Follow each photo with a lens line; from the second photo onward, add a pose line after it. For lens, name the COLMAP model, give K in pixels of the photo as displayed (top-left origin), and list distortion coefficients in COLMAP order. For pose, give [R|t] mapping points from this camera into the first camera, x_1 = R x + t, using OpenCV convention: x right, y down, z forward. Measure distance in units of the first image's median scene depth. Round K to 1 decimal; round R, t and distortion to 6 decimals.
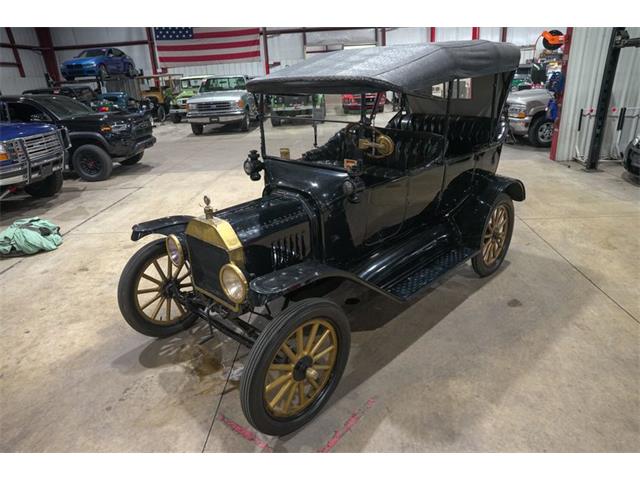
lens RADIAL K [[439.5, 0, 322.5], [0, 439.5, 240.9], [0, 0, 1]] dist [-0.139453, 0.108529]
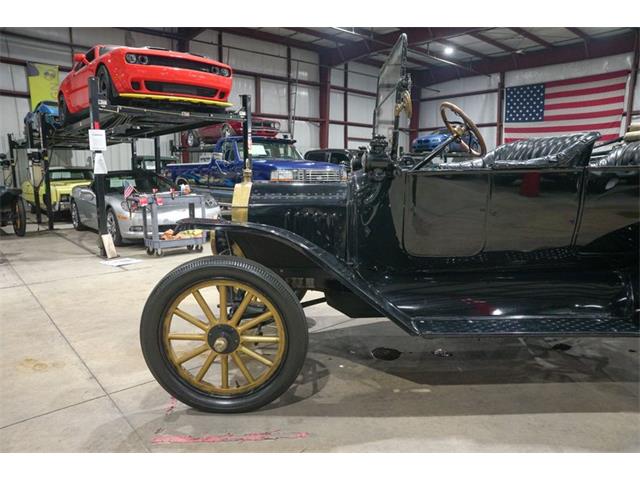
lens RADIAL K [[439.5, 0, 321.0], [0, 439.5, 239.9], [0, 0, 1]] dist [-0.139453, 0.108529]
pose [[0.692923, 0.153701, -0.704439, 0.357236], [-0.293974, 0.952343, -0.081378, 0.063876], [0.658359, 0.263476, 0.705084, 0.253450]]
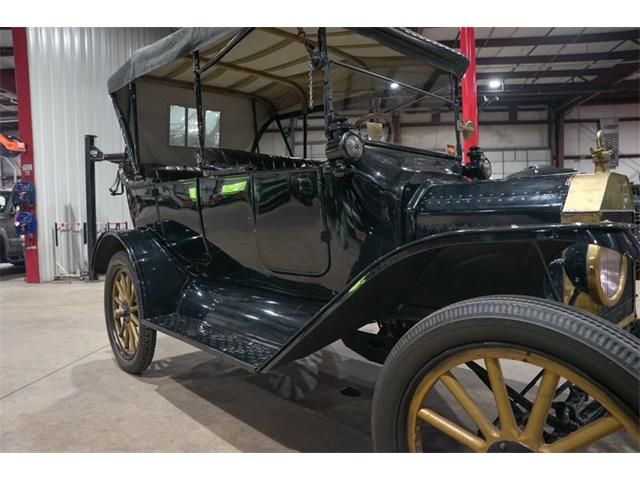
lens RADIAL K [[439.5, 0, 319.9], [0, 439.5, 240.3], [0, 0, 1]] dist [-0.139453, 0.108529]
pose [[0.057466, 0.000769, 0.998347, -0.486306], [0.388996, 0.920950, -0.023101, -0.059953], [-0.919445, 0.389680, 0.052625, 0.794345]]
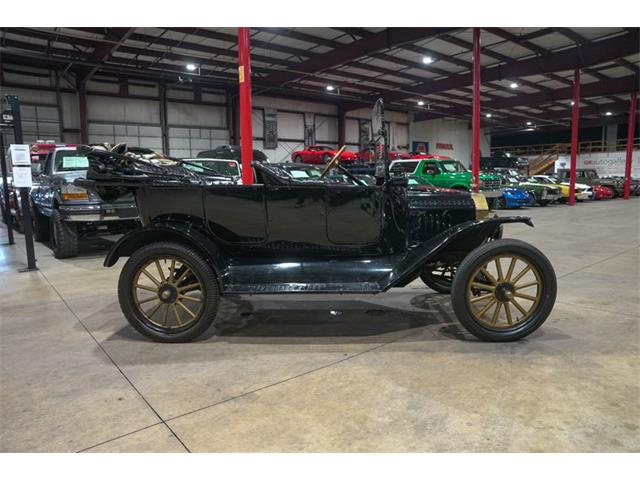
lens RADIAL K [[439.5, 0, 321.6], [0, 439.5, 244.5], [0, 0, 1]] dist [-0.139453, 0.108529]
pose [[-0.665338, -0.048437, 0.744969, -0.599612], [0.320669, 0.882603, 0.343779, -0.335318], [-0.674163, 0.467617, -0.571697, 1.341555]]
